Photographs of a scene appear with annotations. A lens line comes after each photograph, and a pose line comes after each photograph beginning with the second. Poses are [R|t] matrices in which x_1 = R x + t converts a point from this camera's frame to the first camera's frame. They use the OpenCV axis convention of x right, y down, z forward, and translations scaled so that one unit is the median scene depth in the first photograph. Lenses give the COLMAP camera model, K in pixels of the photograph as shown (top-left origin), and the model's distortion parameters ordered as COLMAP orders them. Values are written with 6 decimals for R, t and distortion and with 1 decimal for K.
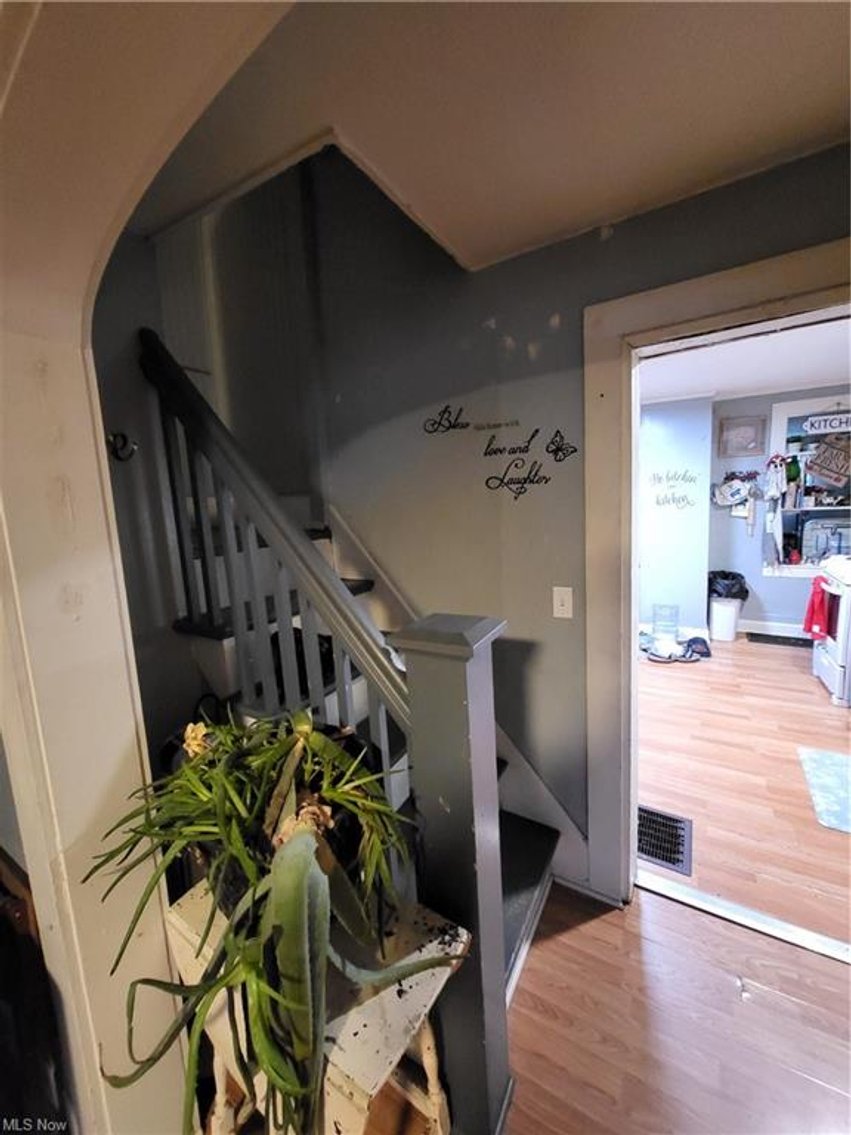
lens RADIAL K [[447.7, 0, 422.3], [0, 447.7, 565.1], [0, 0, 1]] dist [0.000625, 0.000056]
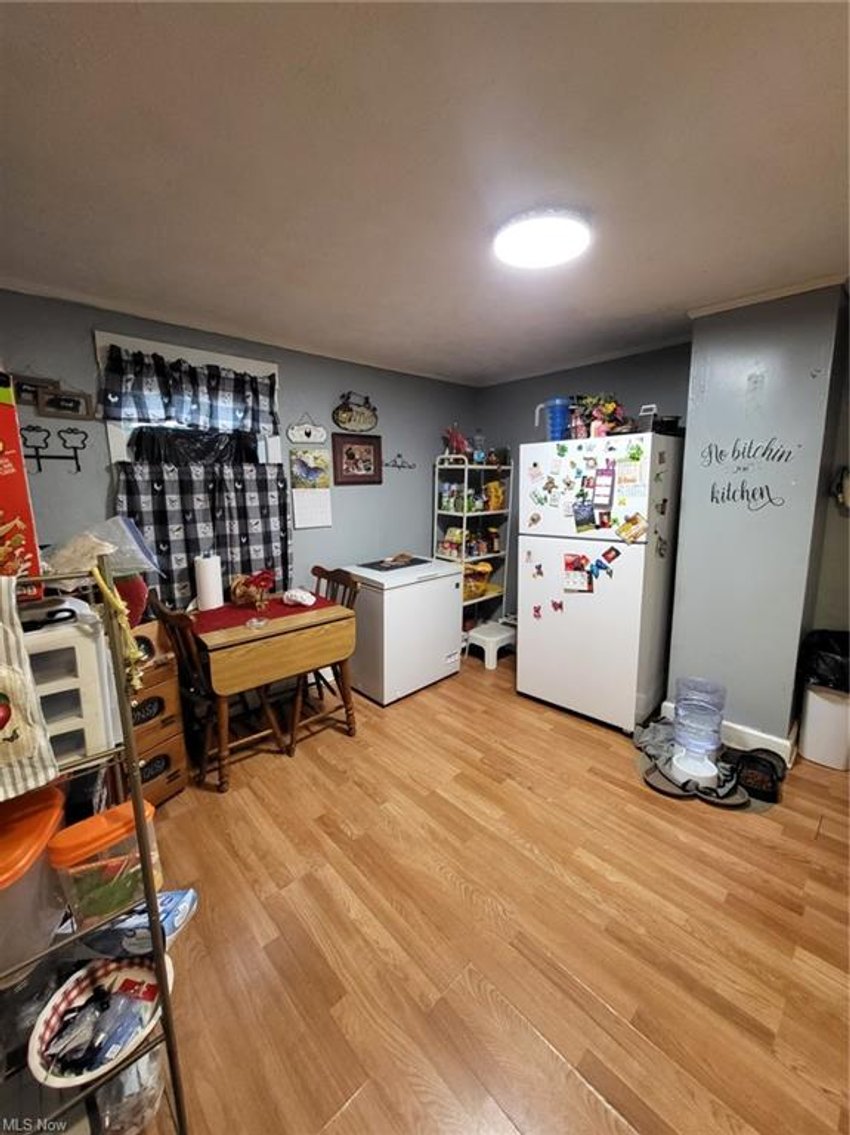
lens RADIAL K [[445.7, 0, 425.3], [0, 445.7, 561.4], [0, 0, 1]] dist [-0.000580, -0.000095]
pose [[0.955180, 0.090135, -0.281969, 0.376474], [-0.078772, 0.995567, 0.051401, -0.066082], [0.285352, -0.026885, 0.958046, 0.399106]]
